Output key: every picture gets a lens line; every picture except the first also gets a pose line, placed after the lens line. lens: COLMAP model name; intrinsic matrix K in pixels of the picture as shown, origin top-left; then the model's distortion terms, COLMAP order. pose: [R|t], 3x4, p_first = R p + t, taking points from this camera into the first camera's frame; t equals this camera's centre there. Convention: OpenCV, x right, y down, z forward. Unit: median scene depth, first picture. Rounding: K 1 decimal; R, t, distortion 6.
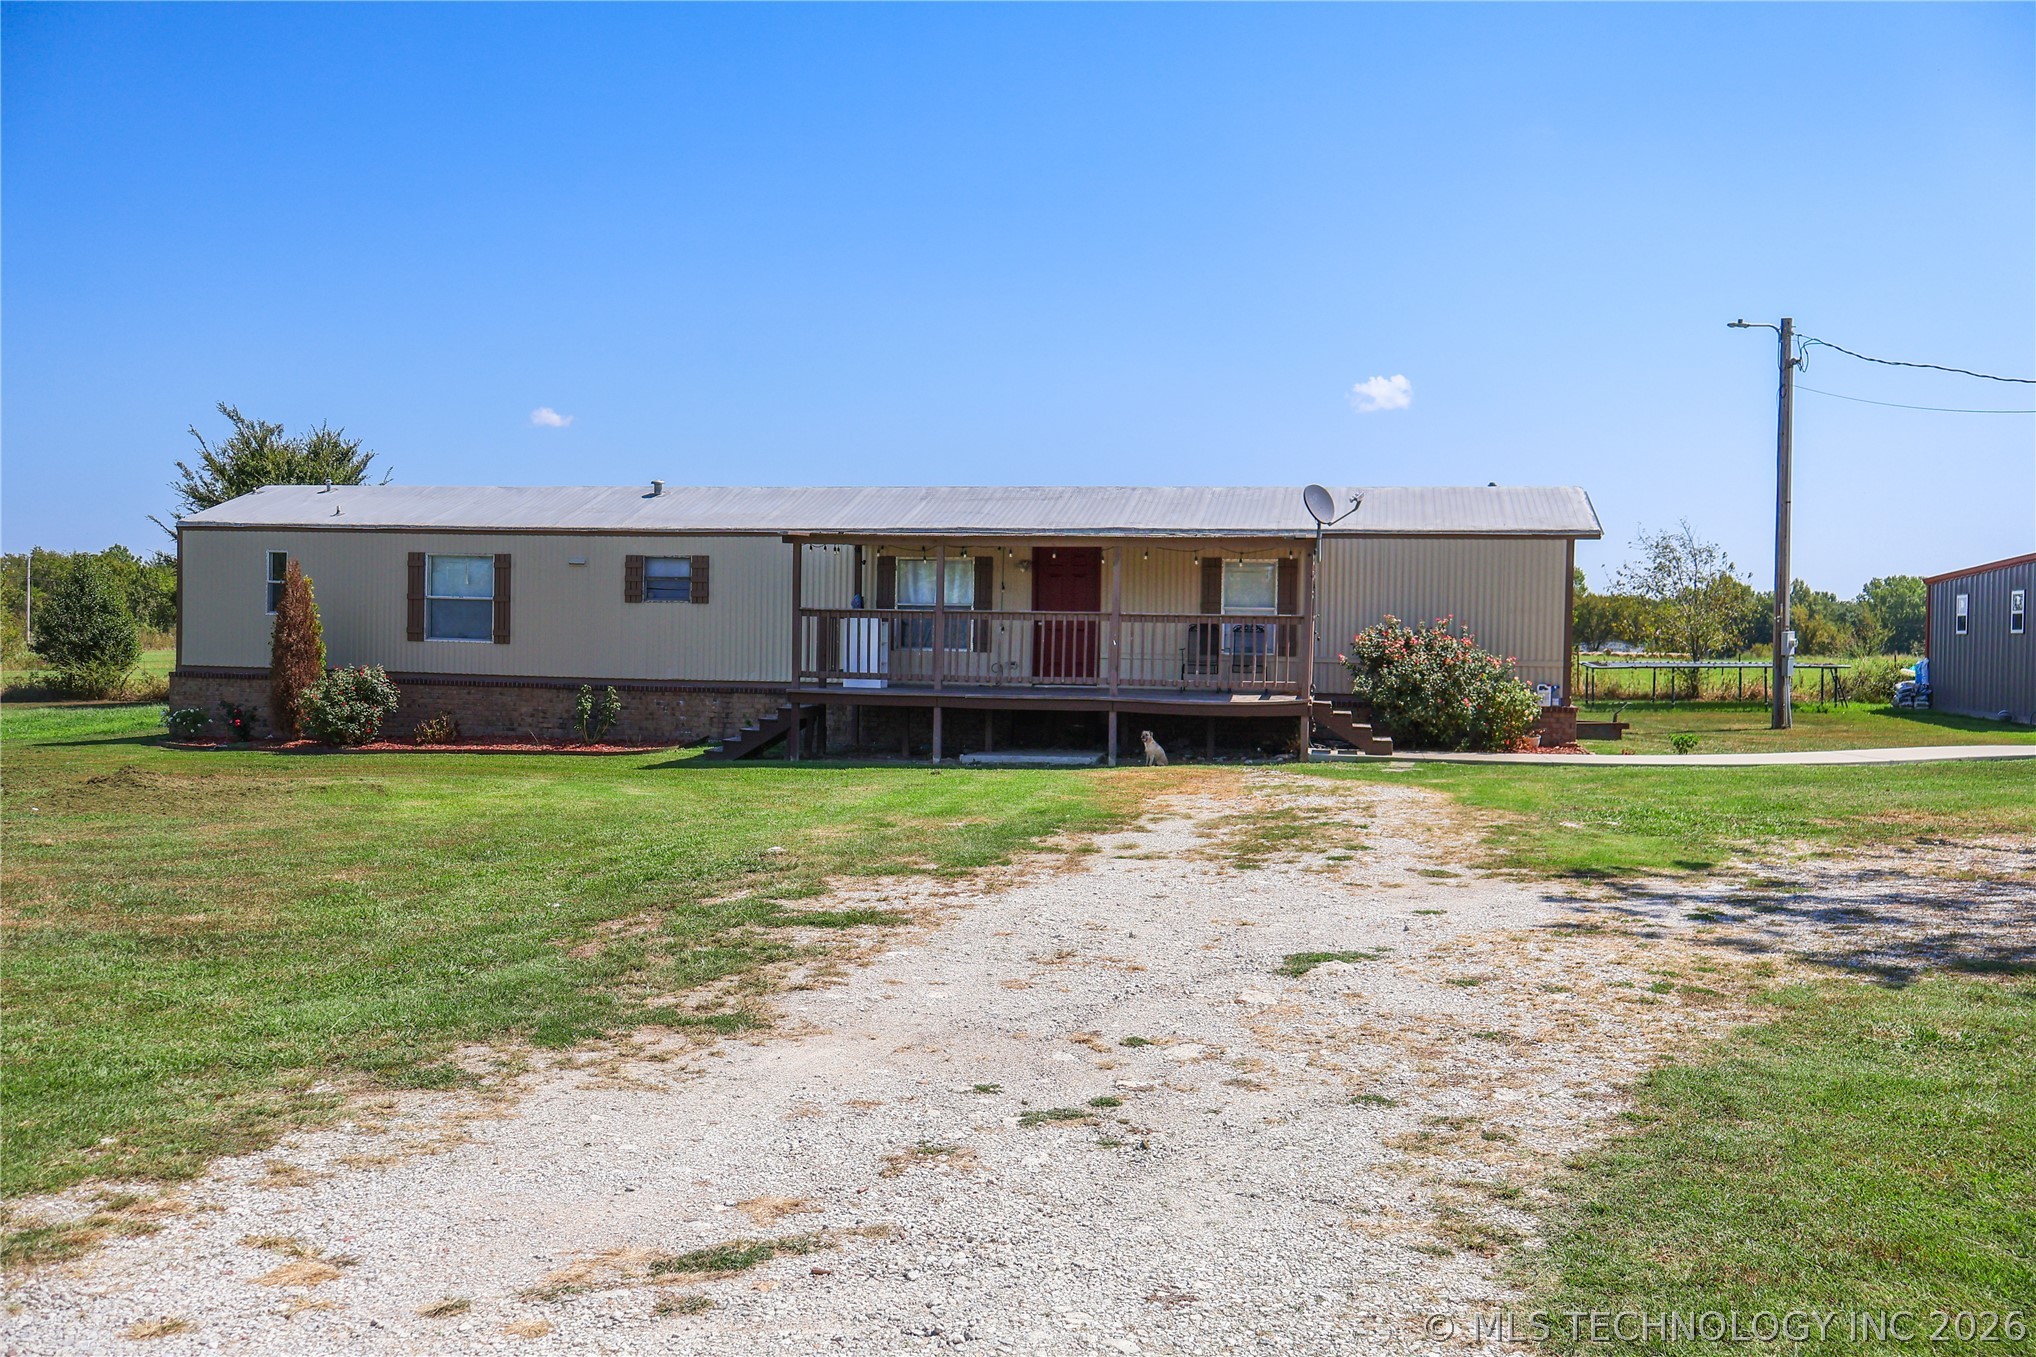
lens RADIAL K [[1750.4, 0, 1018.0], [0, 1750.4, 678.5], [0, 0, 1]] dist [0.017595, 0.013675]
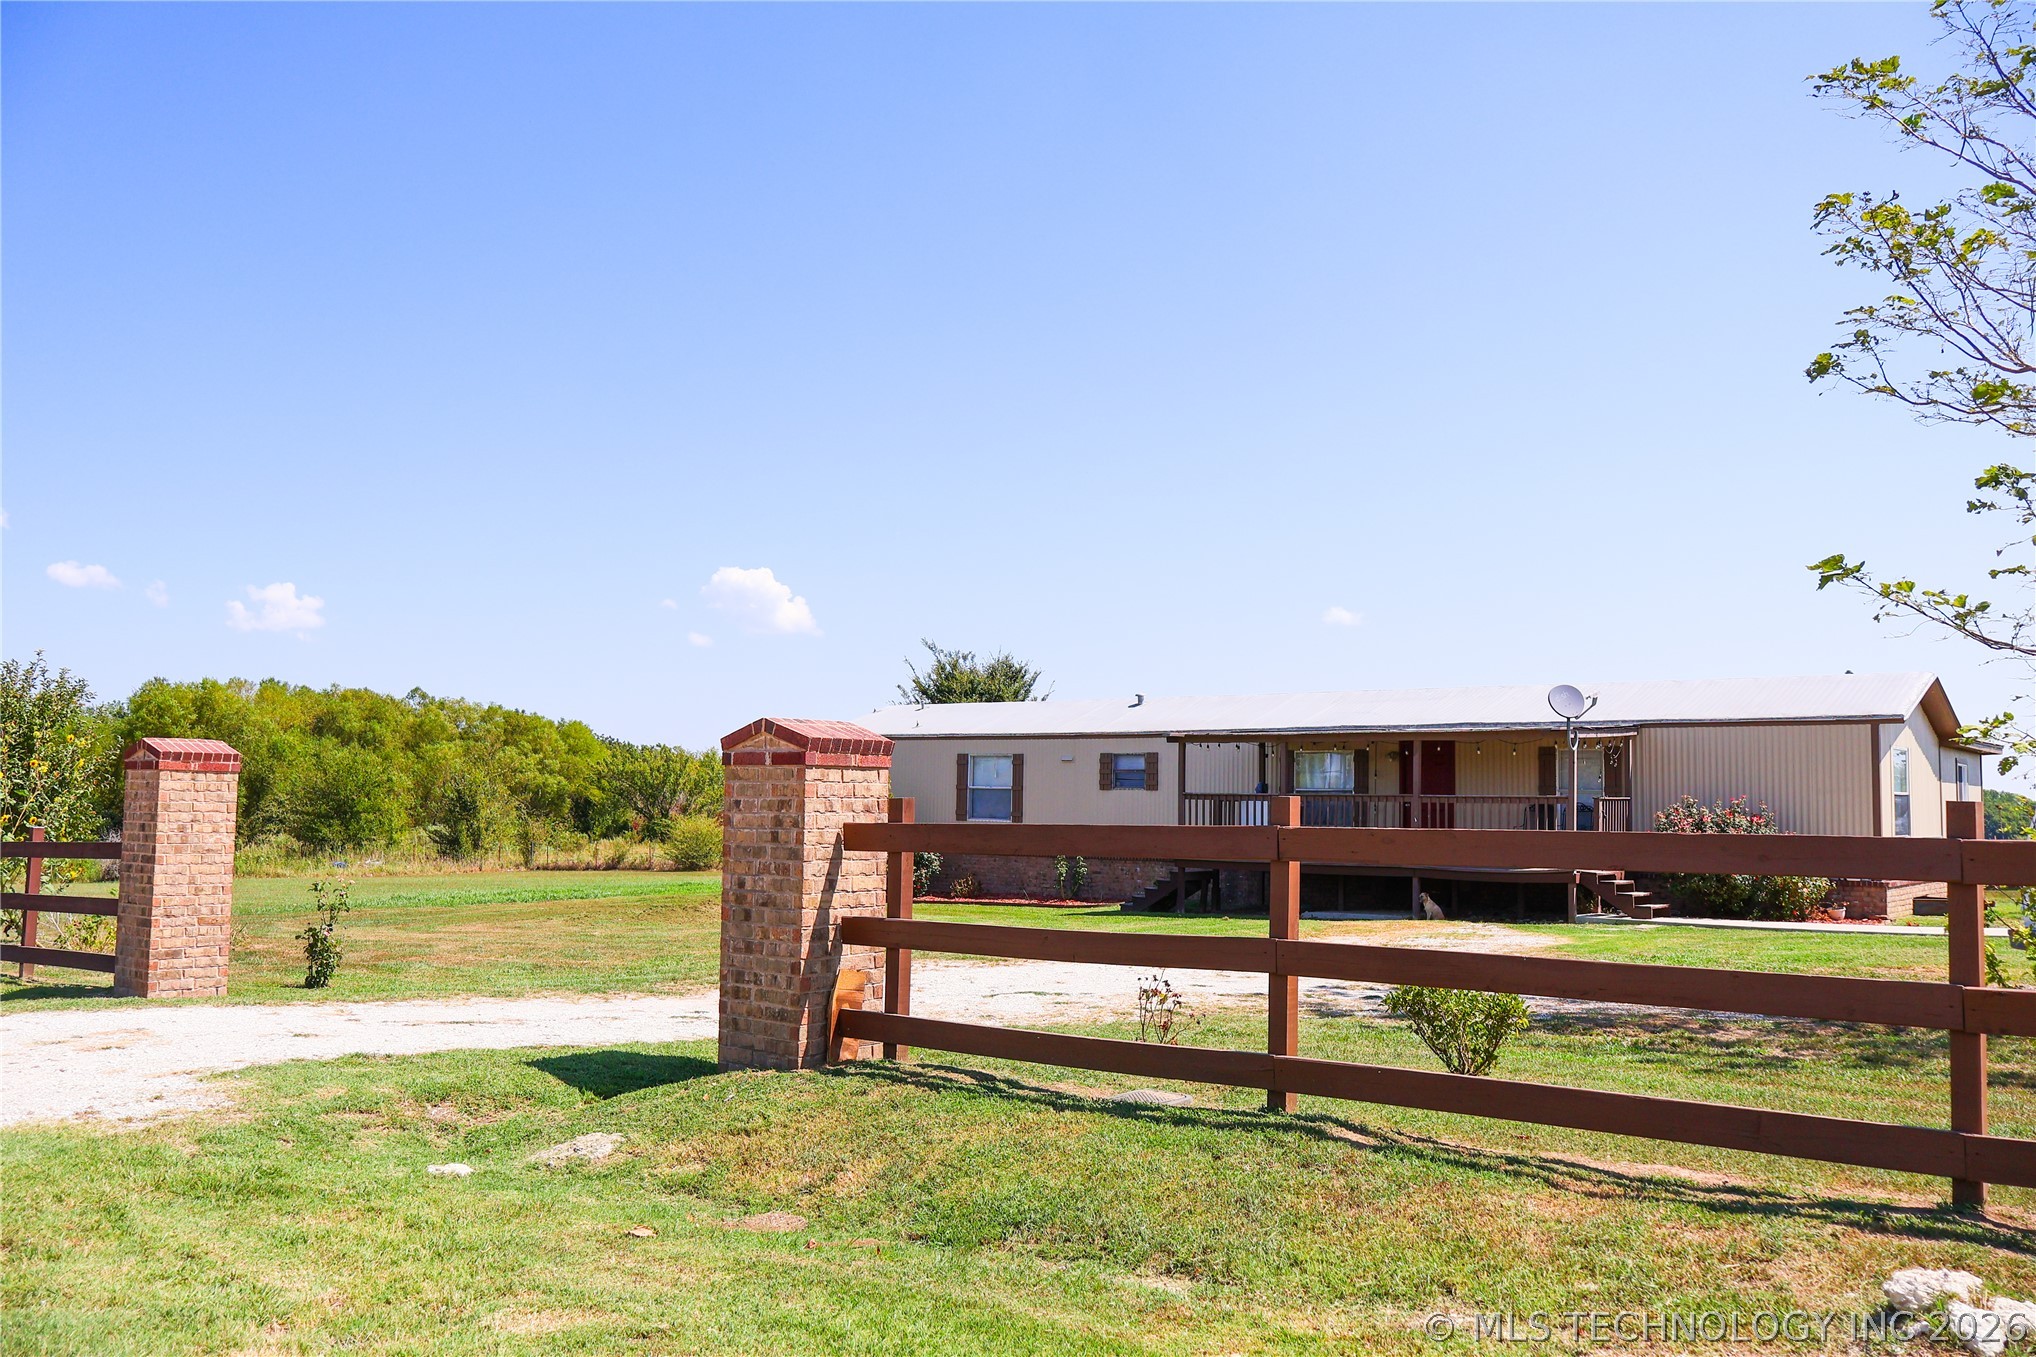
lens RADIAL K [[1750.4, 0, 1018.0], [0, 1750.4, 678.5], [0, 0, 1]] dist [0.017595, 0.013675]
pose [[0.895085, -0.037225, -0.444339, 0.302514], [-0.011053, 0.994351, -0.105568, 0.011697], [0.445759, 0.099404, 0.889617, -0.179783]]
